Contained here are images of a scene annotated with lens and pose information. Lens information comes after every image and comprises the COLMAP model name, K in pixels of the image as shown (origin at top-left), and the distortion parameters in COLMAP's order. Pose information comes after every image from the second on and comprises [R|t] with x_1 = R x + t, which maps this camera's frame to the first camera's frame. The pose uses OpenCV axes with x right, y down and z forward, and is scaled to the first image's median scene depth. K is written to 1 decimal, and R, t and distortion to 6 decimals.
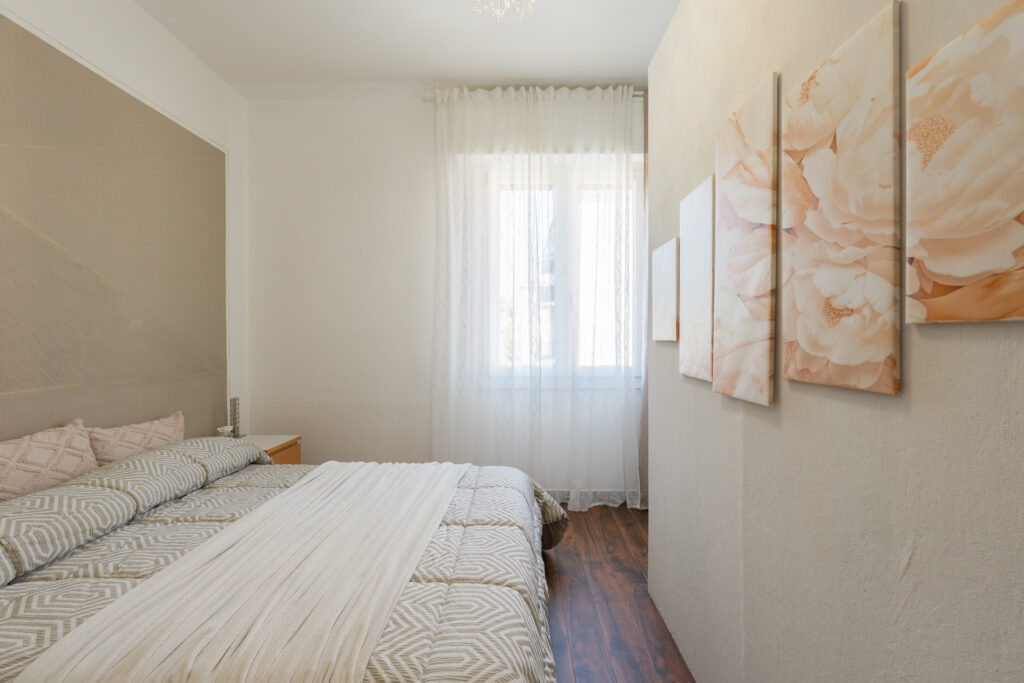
lens RADIAL K [[450.2, 0, 507.0], [0, 450.2, 337.6], [0, 0, 1]] dist [-0.007253, 0.001528]
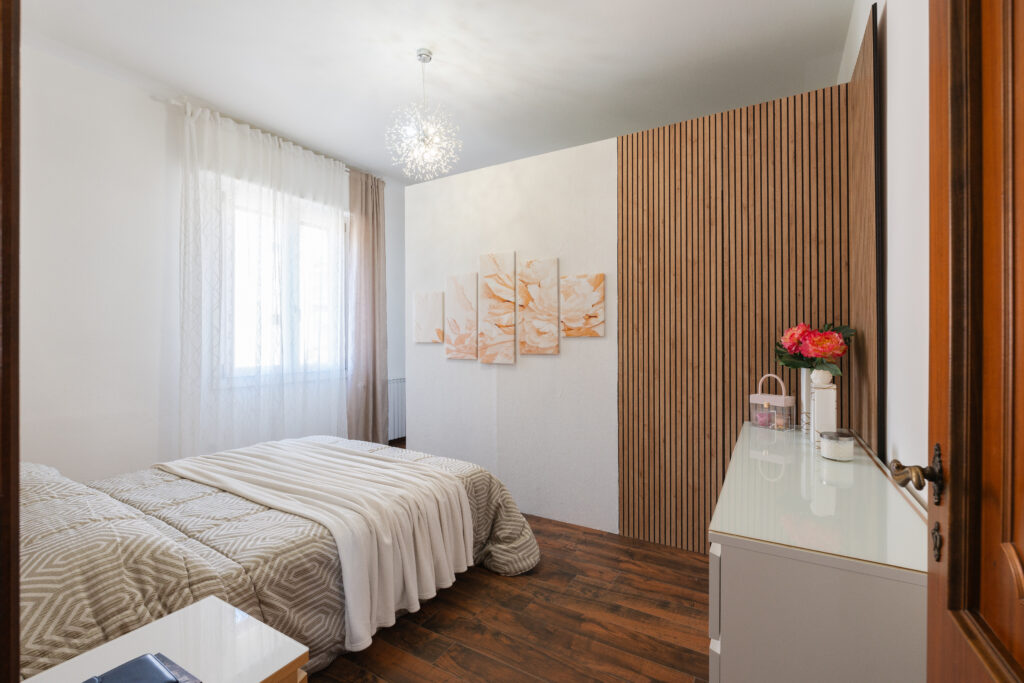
lens RADIAL K [[450.2, 0, 518.6], [0, 450.2, 341.8], [0, 0, 1]] dist [-0.007253, 0.001528]
pose [[0.493986, -0.004792, 0.869457, -2.446059], [0.006558, 0.999977, 0.001786, 0.006073], [-0.869445, 0.004820, 0.494006, -0.610033]]
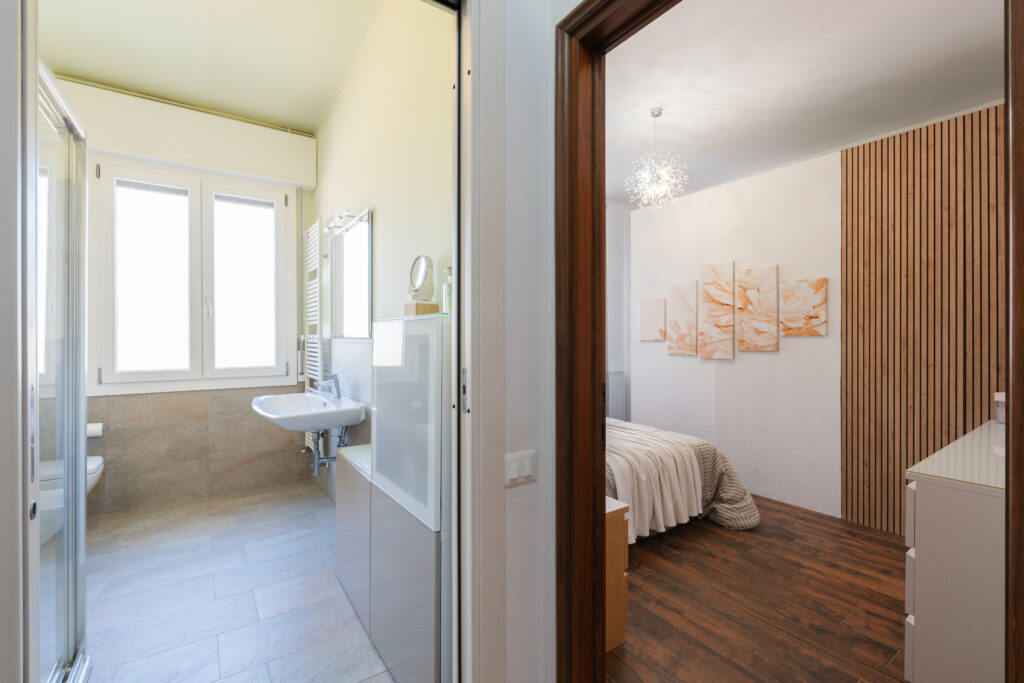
lens RADIAL K [[450.2, 0, 514.5], [0, 450.2, 339.9], [0, 0, 1]] dist [-0.007253, 0.001528]
pose [[0.810659, -0.001805, 0.585515, -3.379847], [0.002803, 0.999996, -0.000798, 0.007843], [-0.585511, 0.002288, 0.810661, -0.972325]]
